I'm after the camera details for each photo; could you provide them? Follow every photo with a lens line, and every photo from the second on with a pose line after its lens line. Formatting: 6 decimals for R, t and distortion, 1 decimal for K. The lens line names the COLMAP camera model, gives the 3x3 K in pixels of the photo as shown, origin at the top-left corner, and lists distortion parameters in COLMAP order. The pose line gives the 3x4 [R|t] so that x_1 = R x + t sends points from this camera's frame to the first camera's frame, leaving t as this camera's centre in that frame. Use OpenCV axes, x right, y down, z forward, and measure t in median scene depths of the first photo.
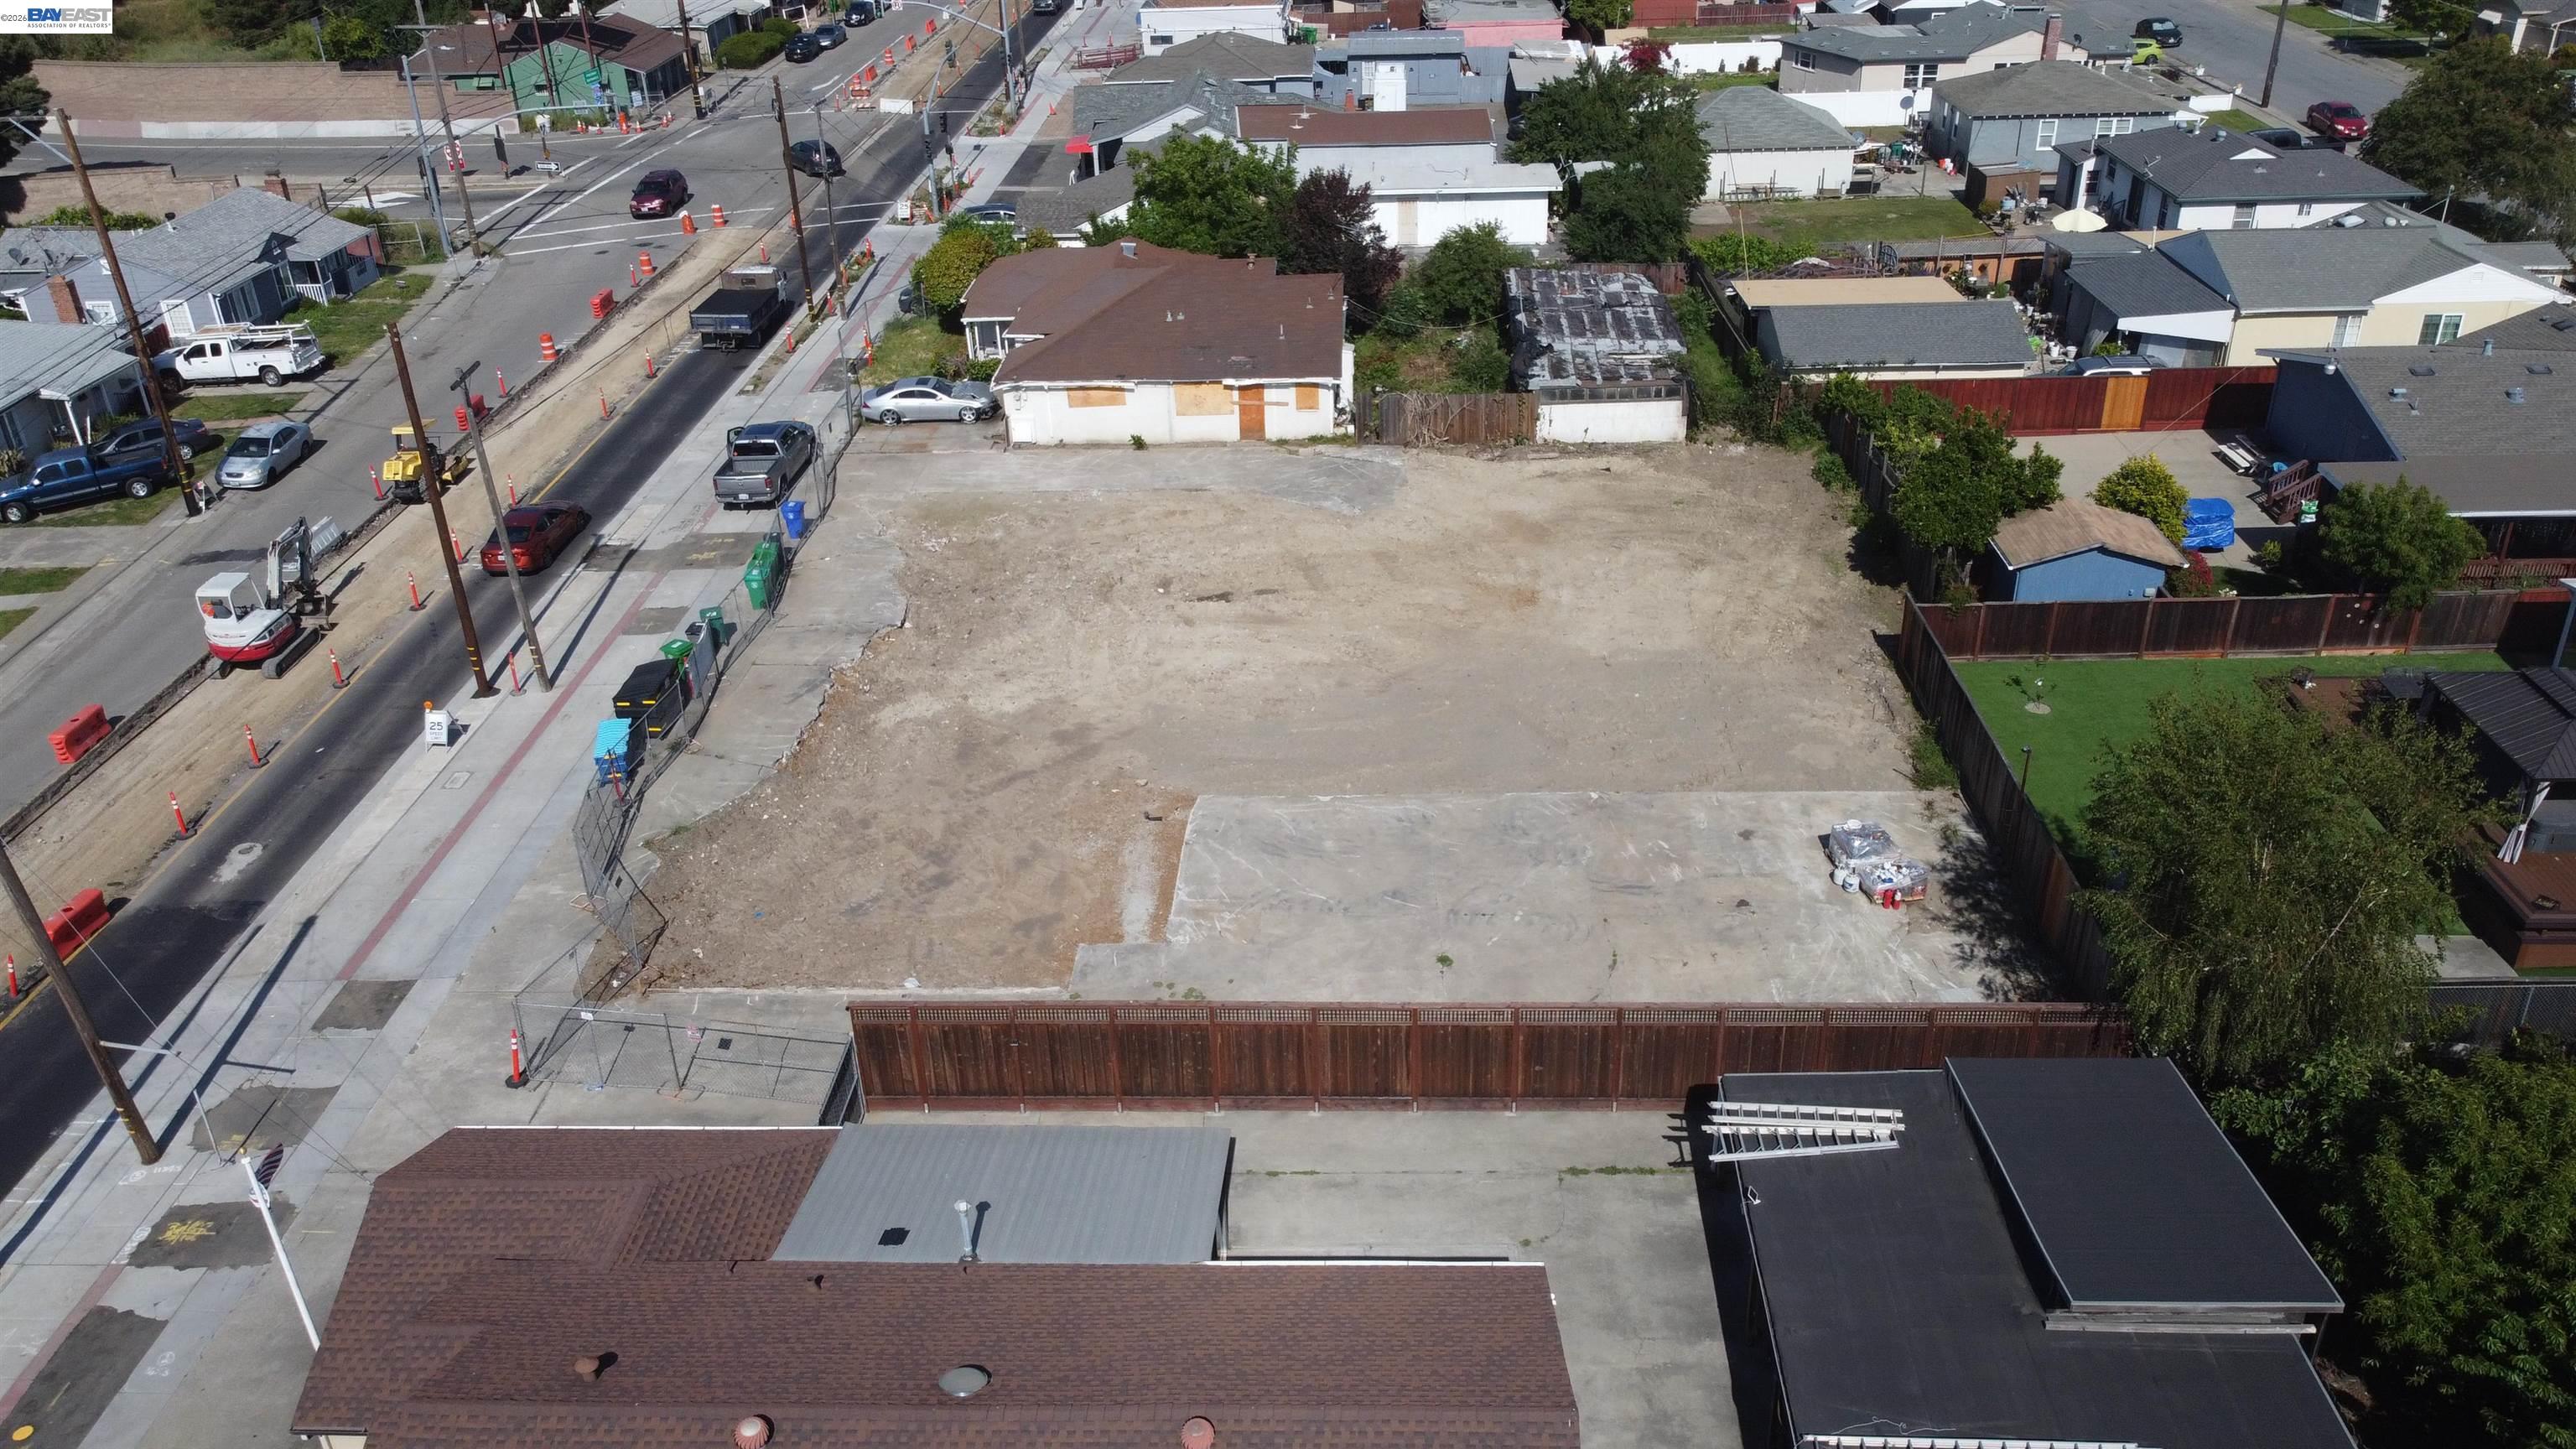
lens RADIAL K [[1942.5, 0, 1291.0], [0, 1942.5, 724.9], [0, 0, 1]] dist [-0.001066, 0.006802]
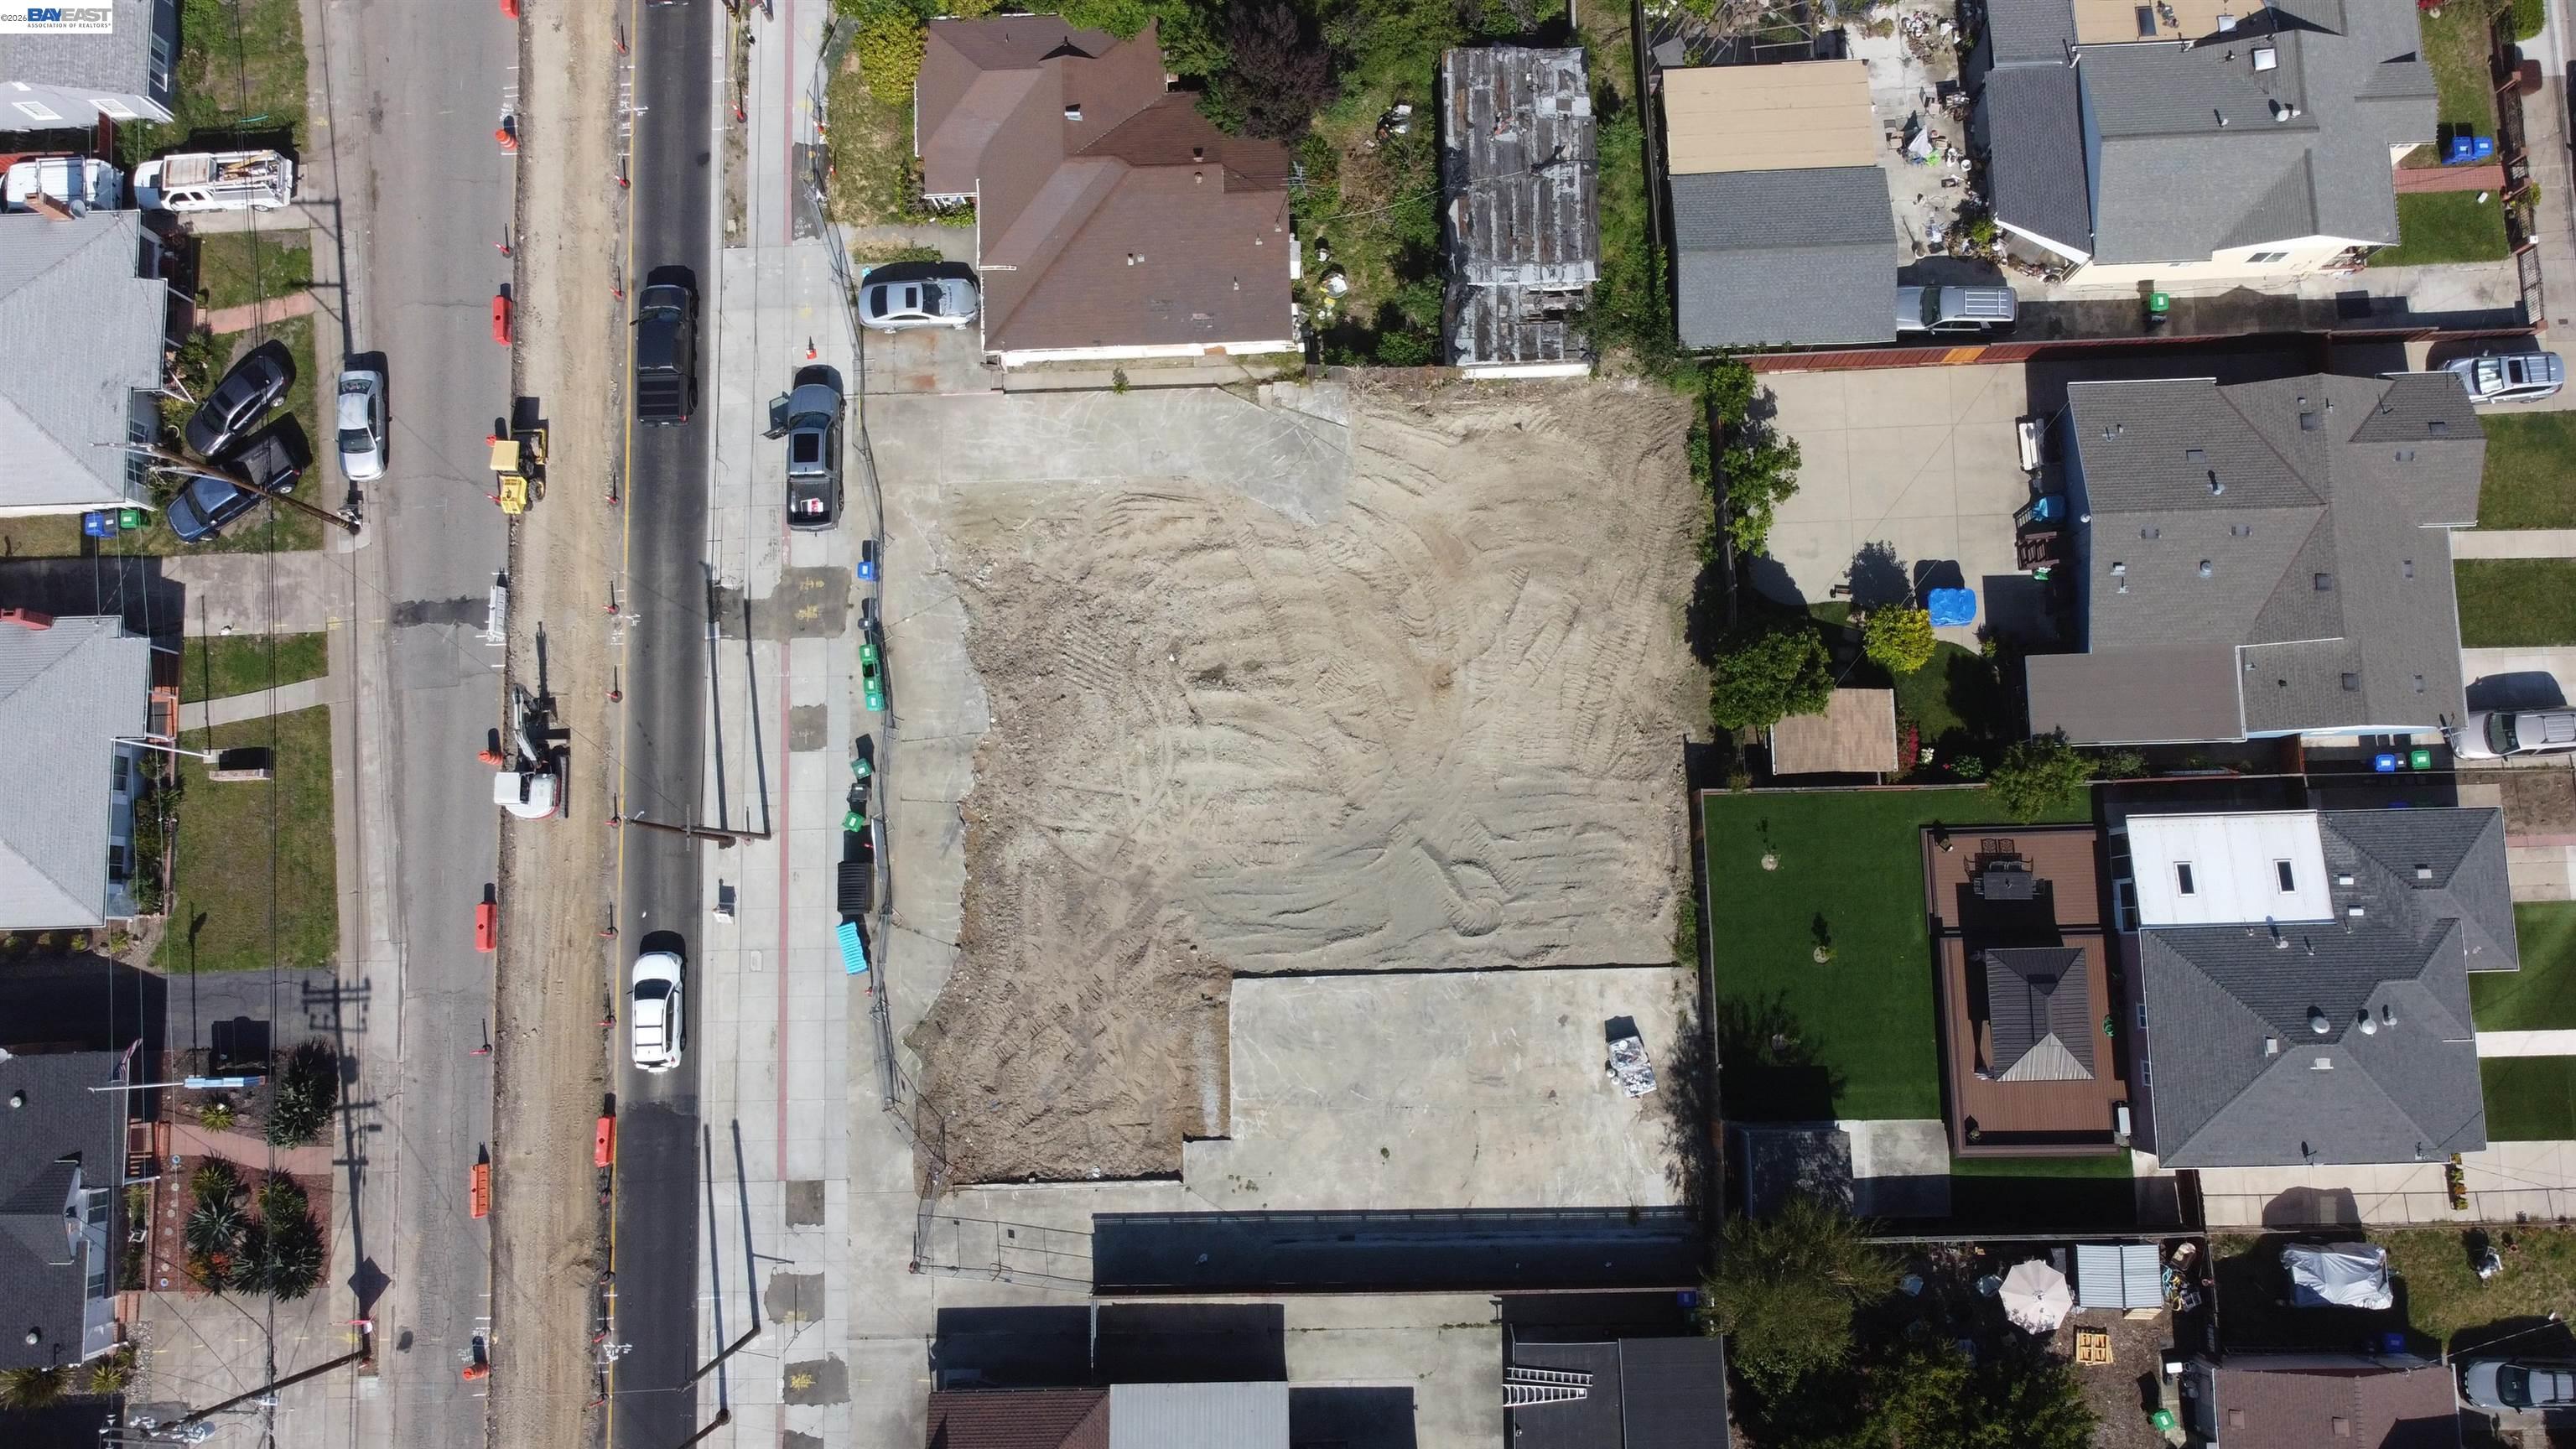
lens RADIAL K [[1951.5, 0, 1292.5], [0, 1951.5, 705.7], [0, 0, 1]] dist [0.003813, -0.001470]
pose [[0.997857, -0.065205, 0.005495, 0.005870], [0.033719, 0.584344, 0.810805, -1.010764], [-0.056080, -0.808882, 0.585291, 0.164480]]
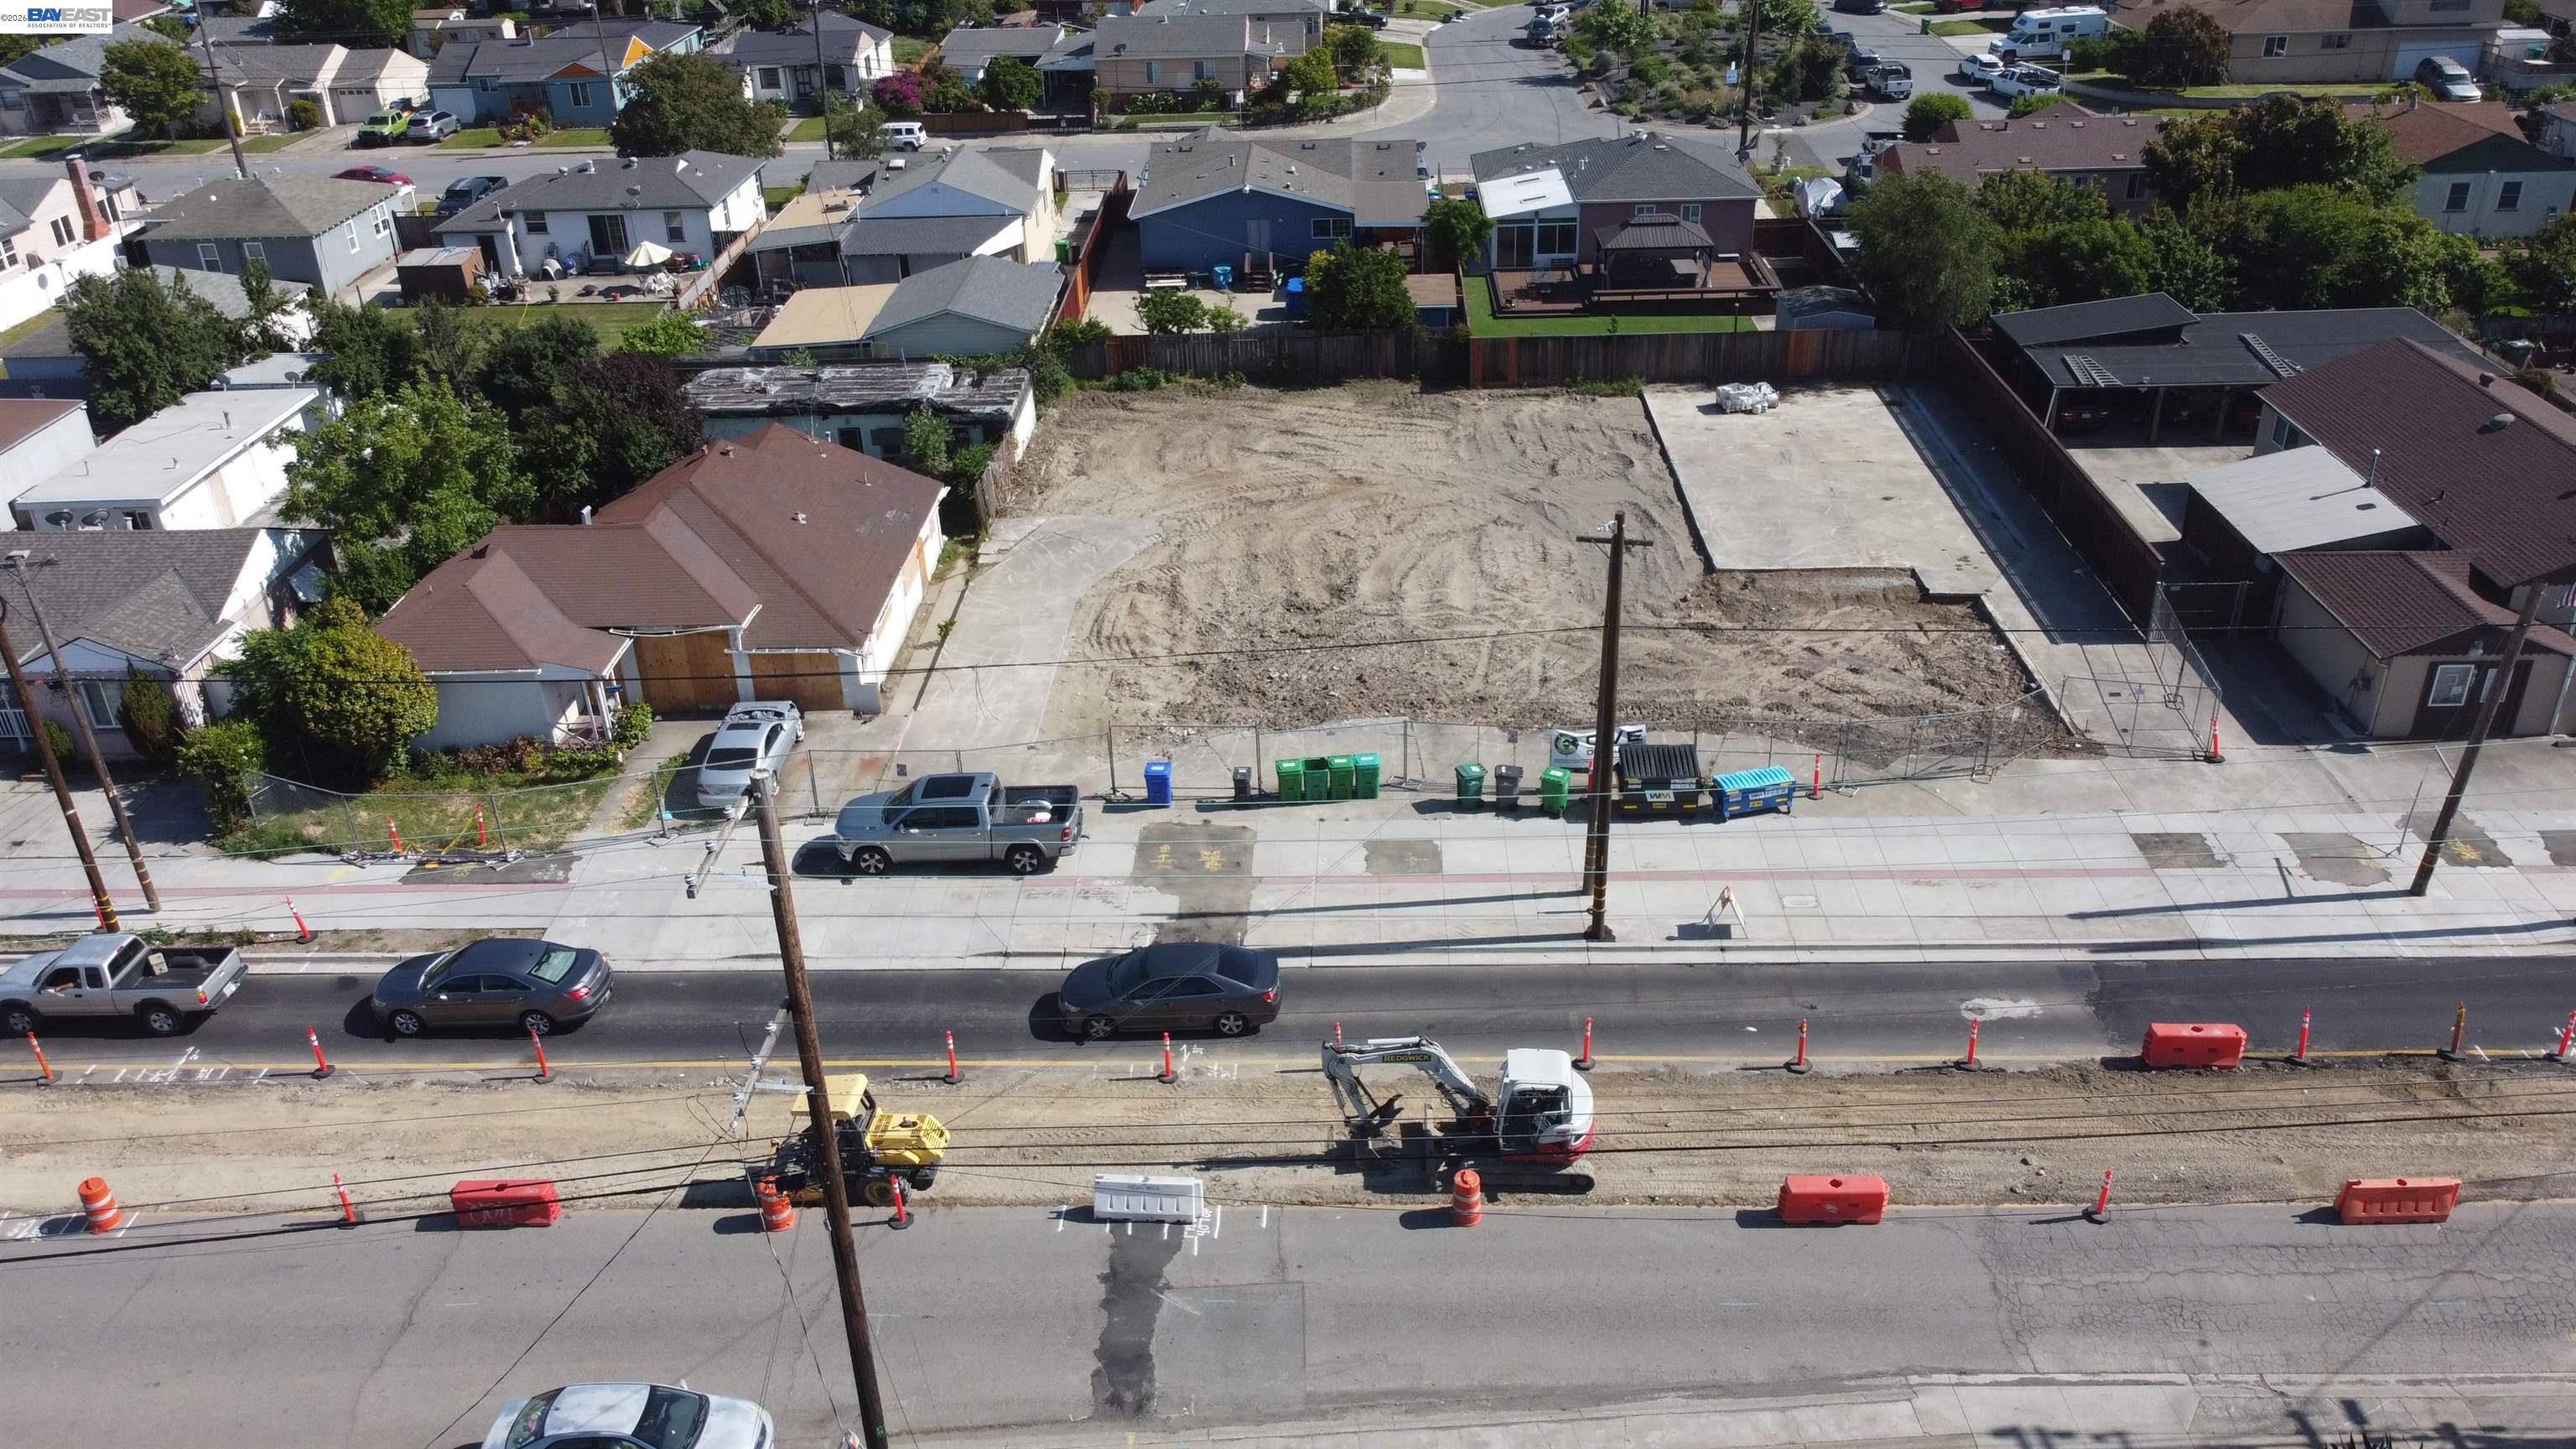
lens RADIAL K [[1951.5, 0, 1292.5], [0, 1951.5, 705.7], [0, 0, 1]] dist [0.003813, -0.001470]
pose [[-0.014599, -0.439259, 0.898242, -0.909100], [0.501409, 0.774007, 0.386655, -0.390831], [-0.865087, 0.456031, 0.208949, 0.725683]]
